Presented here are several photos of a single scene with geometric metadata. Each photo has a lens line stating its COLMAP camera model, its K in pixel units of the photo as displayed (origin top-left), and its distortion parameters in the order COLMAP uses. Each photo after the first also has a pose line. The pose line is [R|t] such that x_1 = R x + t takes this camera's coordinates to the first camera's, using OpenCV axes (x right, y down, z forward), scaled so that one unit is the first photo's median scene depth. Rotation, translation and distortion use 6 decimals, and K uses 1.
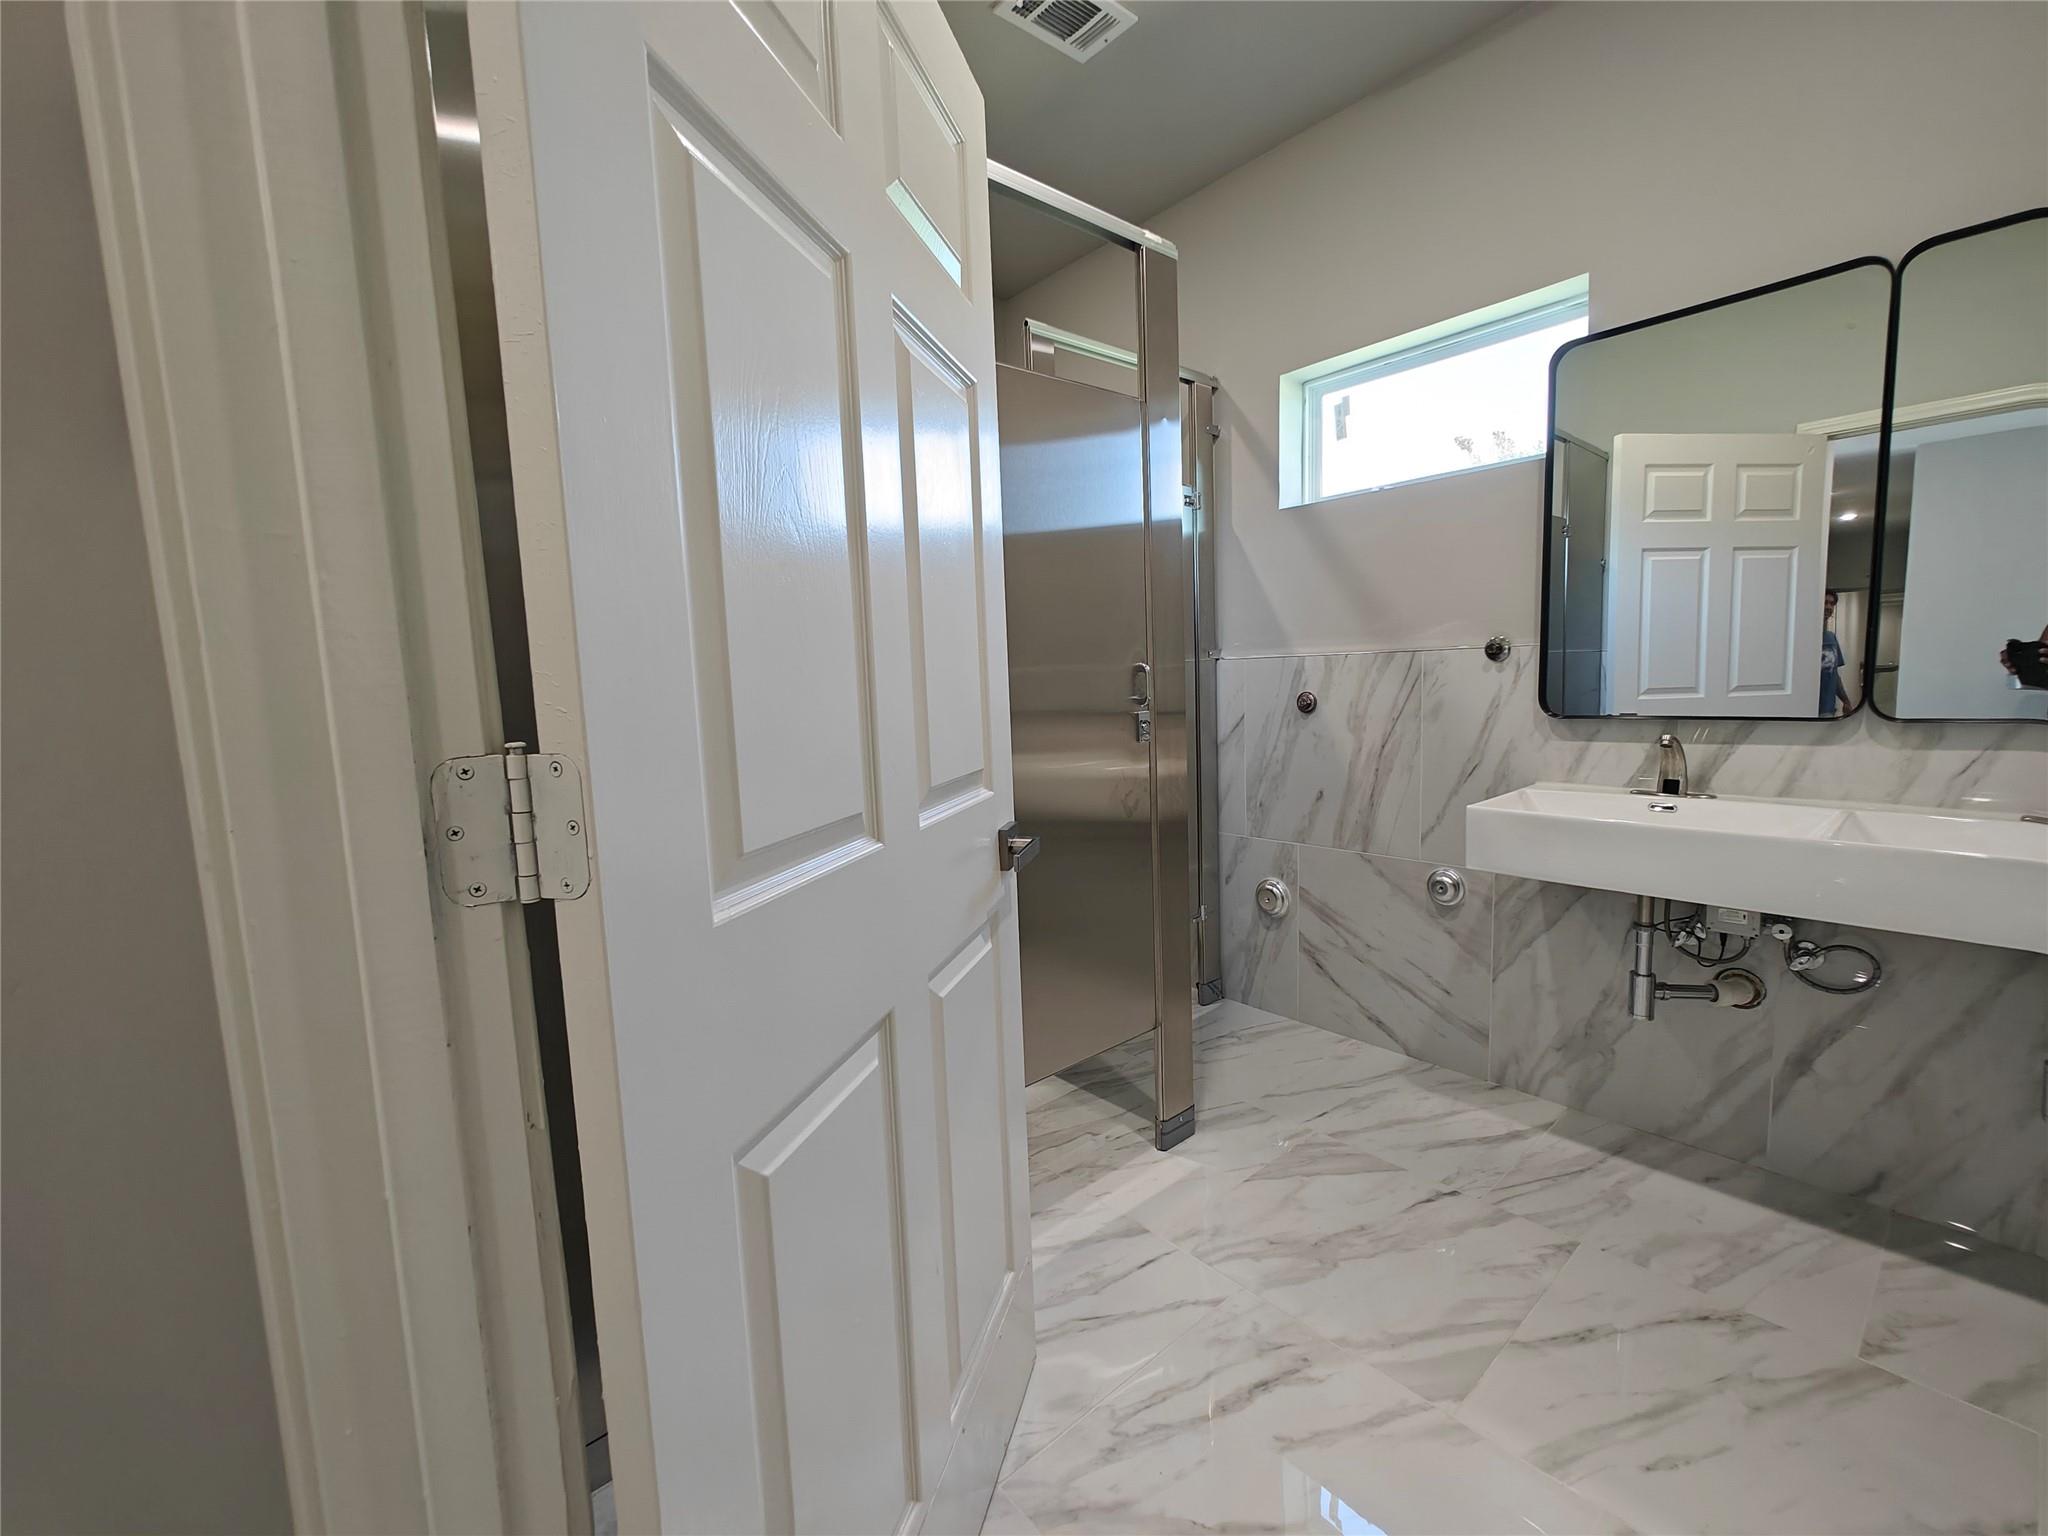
lens RADIAL K [[864.9, 0, 1039.4], [0, 864.9, 769.1], [0, 0, 1]] dist [-0.002009, 0.000380]
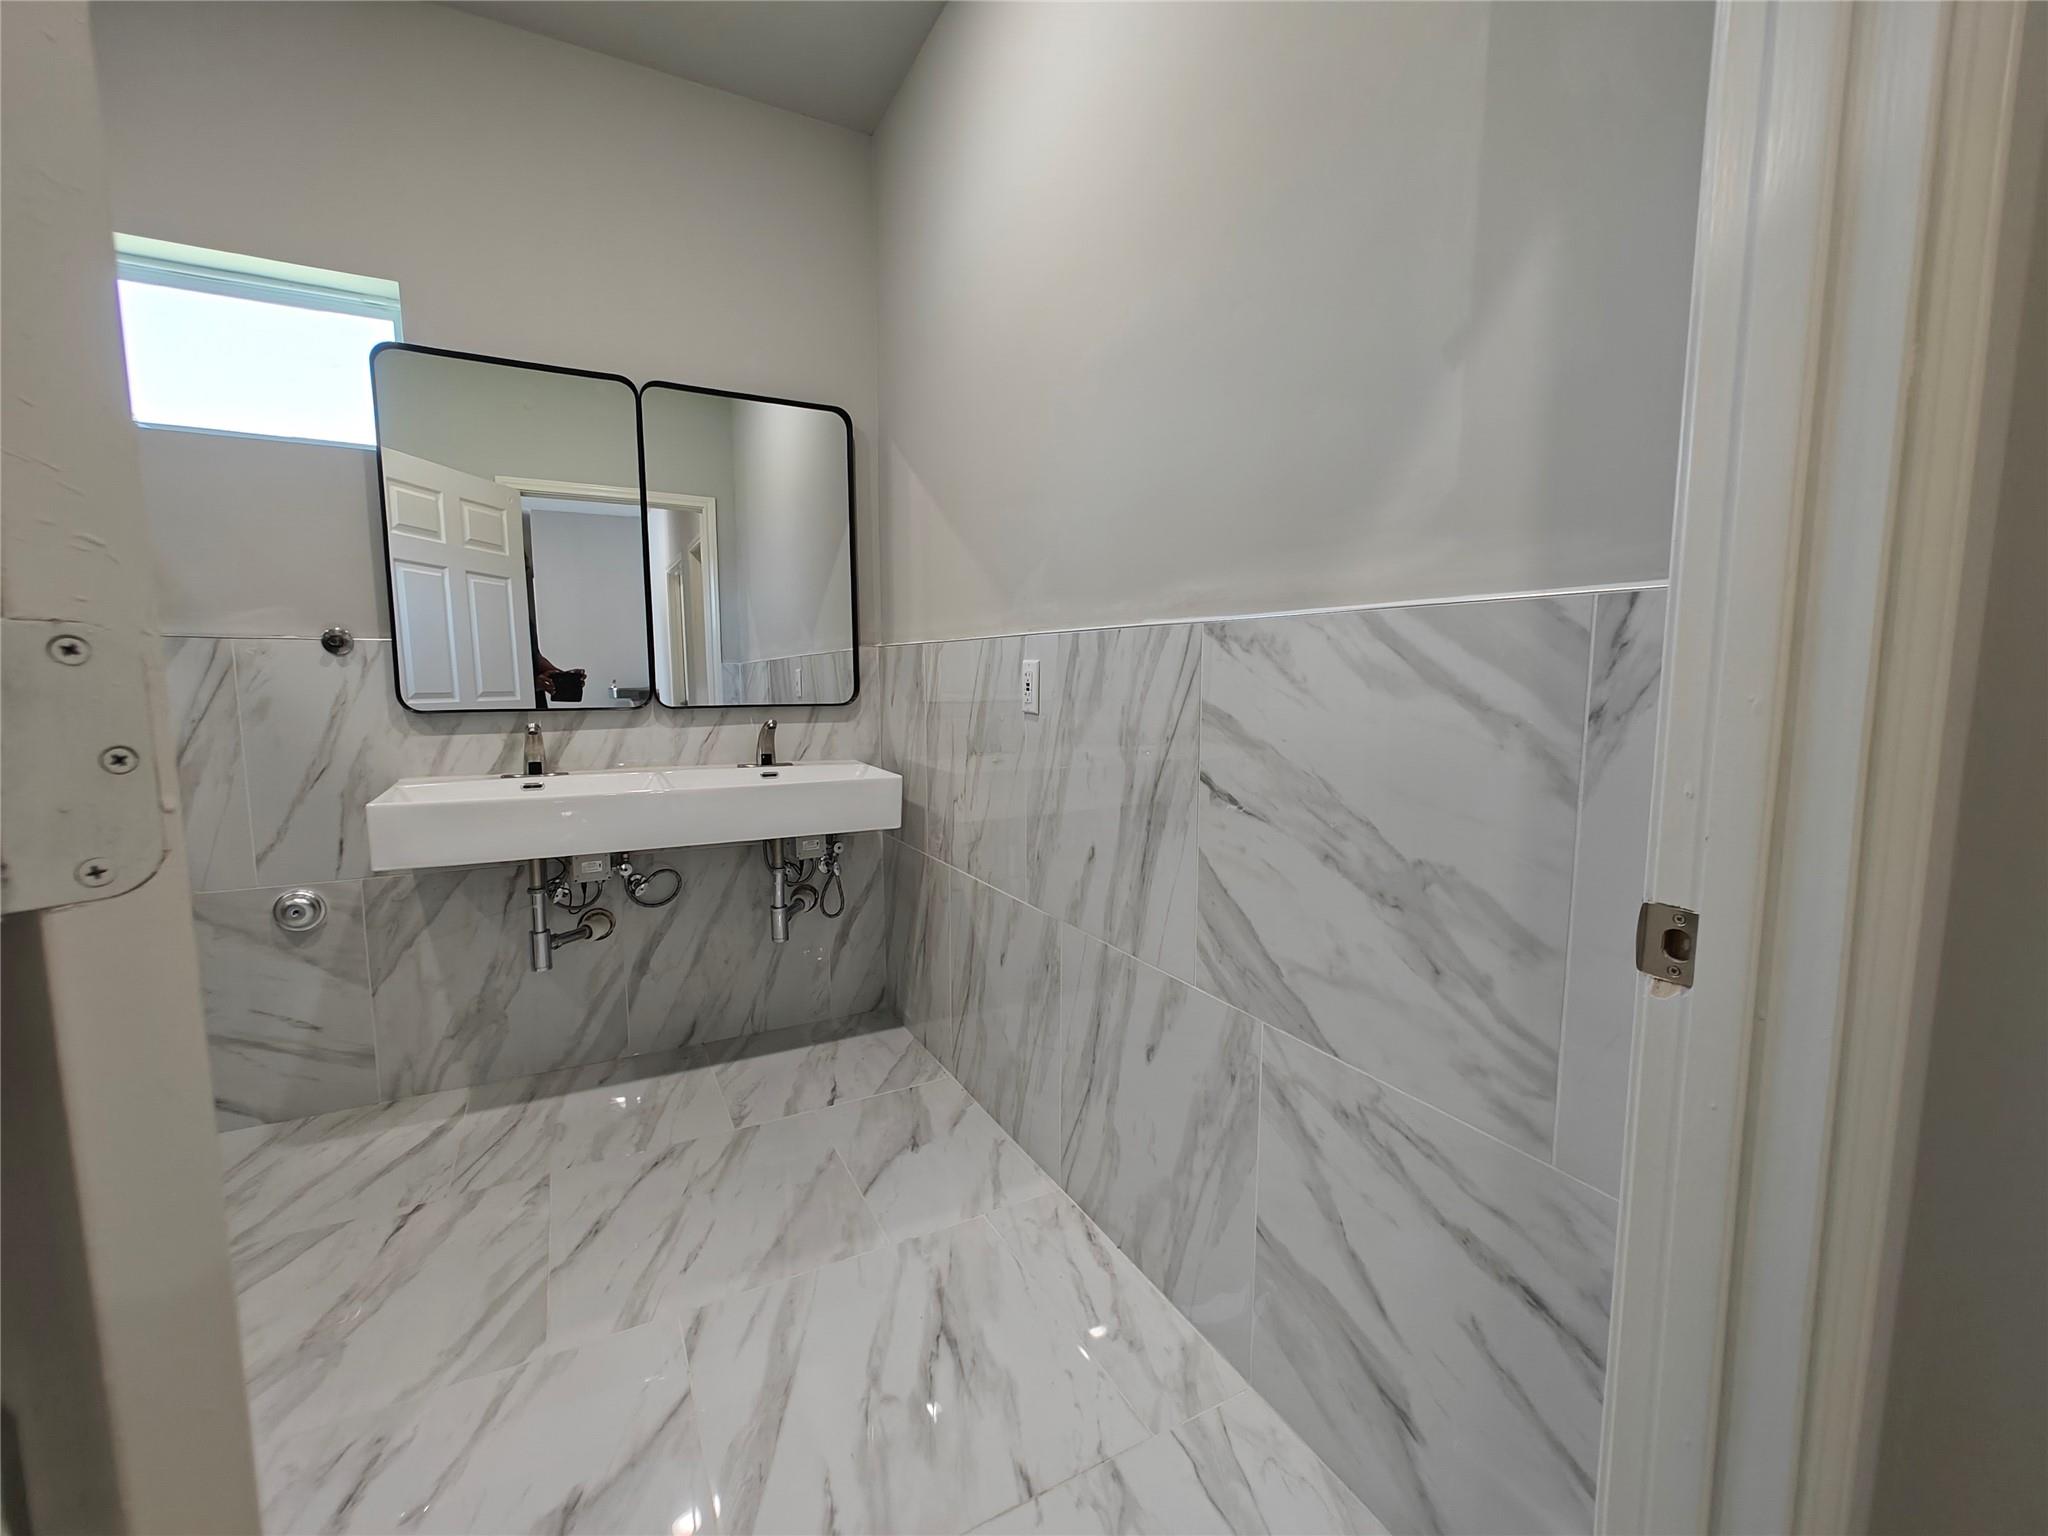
lens RADIAL K [[864.9, 0, 1039.4], [0, 864.9, 769.1], [0, 0, 1]] dist [-0.002009, 0.000380]
pose [[0.203722, -0.069733, 0.976542, -0.267207], [0.098501, 0.993859, 0.050421, 0.028961], [-0.974061, 0.085918, 0.209340, 0.089845]]
